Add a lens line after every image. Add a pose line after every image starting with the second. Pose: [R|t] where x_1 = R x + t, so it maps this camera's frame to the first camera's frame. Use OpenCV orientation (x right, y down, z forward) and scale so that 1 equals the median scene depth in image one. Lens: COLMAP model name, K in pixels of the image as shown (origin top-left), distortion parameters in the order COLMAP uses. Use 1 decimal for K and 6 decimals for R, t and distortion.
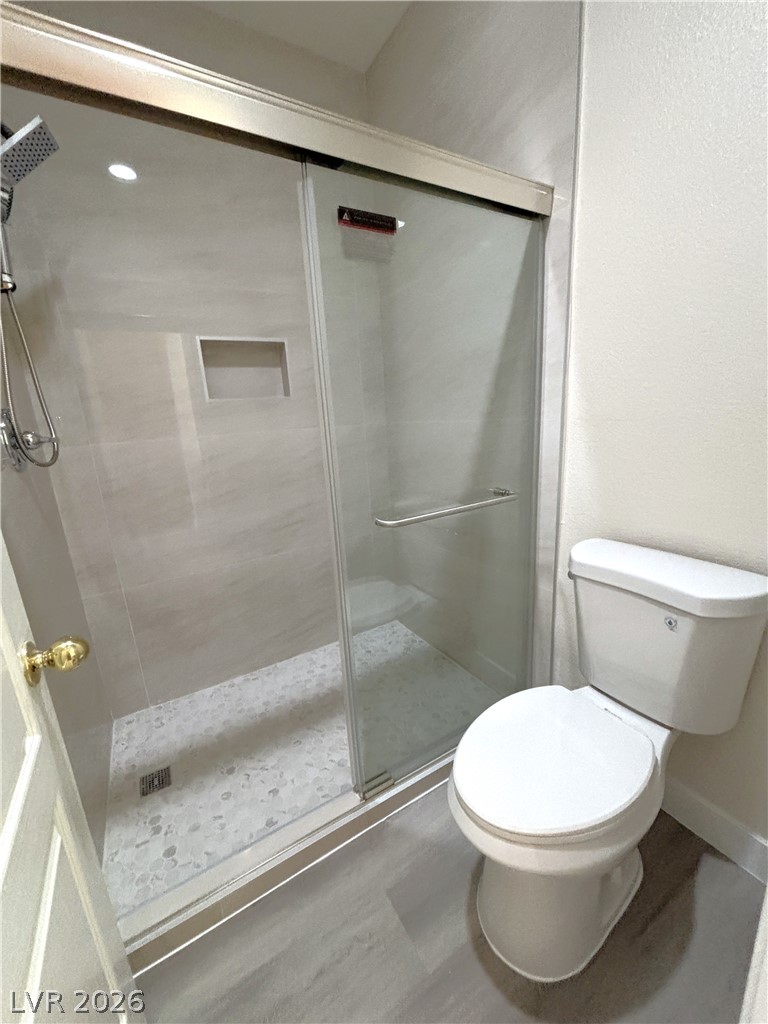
lens RADIAL K [[410.7, 0, 382.0], [0, 410.7, 514.2], [0, 0, 1]] dist [0.000573, 0.000710]
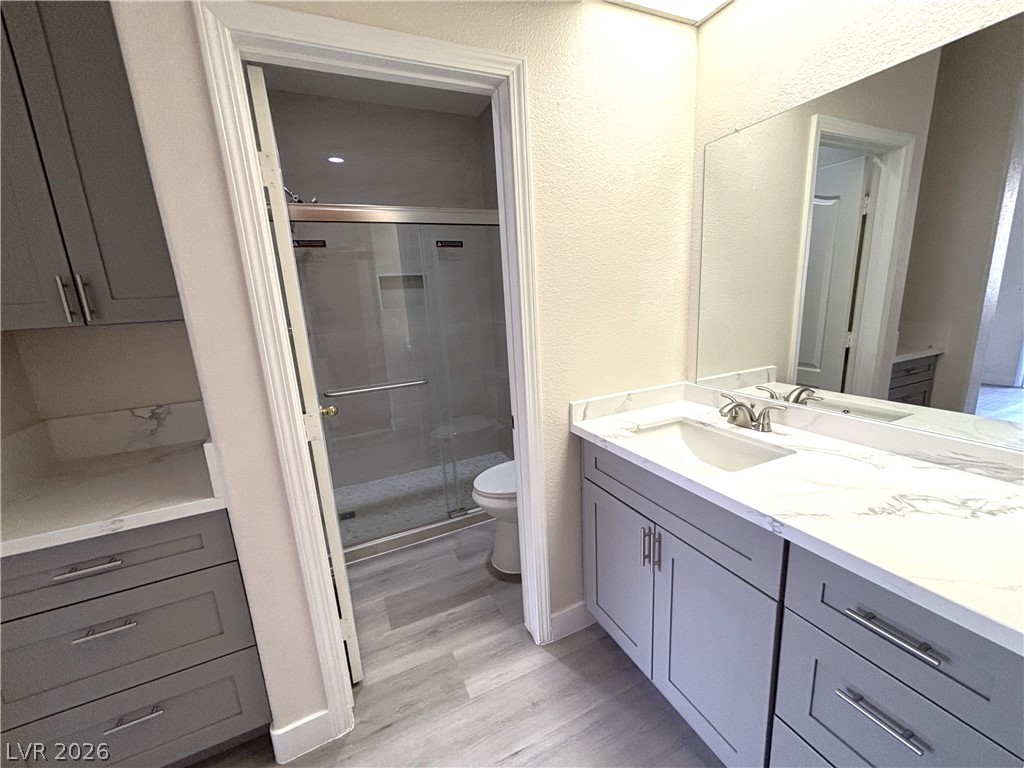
lens RADIAL K [[410.7, 0, 513.1], [0, 410.7, 385.5], [0, 0, 1]] dist [0.000573, 0.000710]
pose [[0.994901, 0.028053, -0.096880, 0.333290], [-0.029439, 0.999483, -0.012910, 0.055747], [0.096468, 0.015696, 0.995212, -0.732985]]
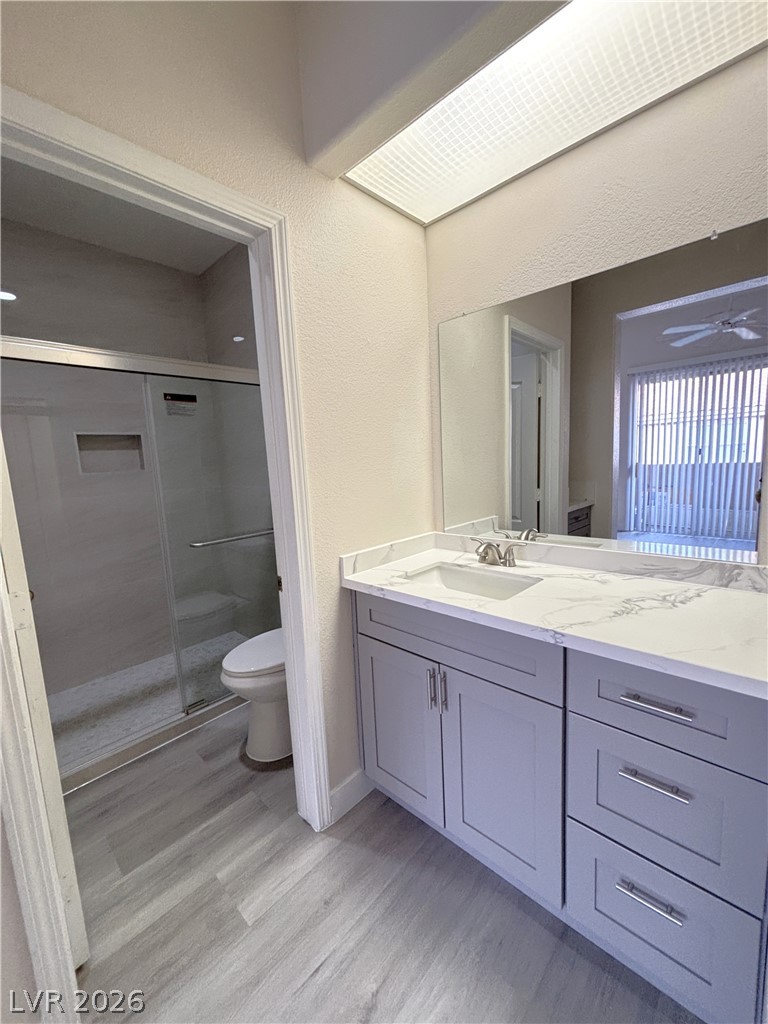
lens RADIAL K [[410.7, 0, 382.0], [0, 410.7, 514.2], [0, 0, 1]] dist [0.000573, 0.000710]
pose [[0.961817, -0.021136, 0.272874, 0.214867], [0.054205, 0.991975, -0.114223, 0.095444], [-0.268270, 0.124653, 0.955245, -0.700289]]
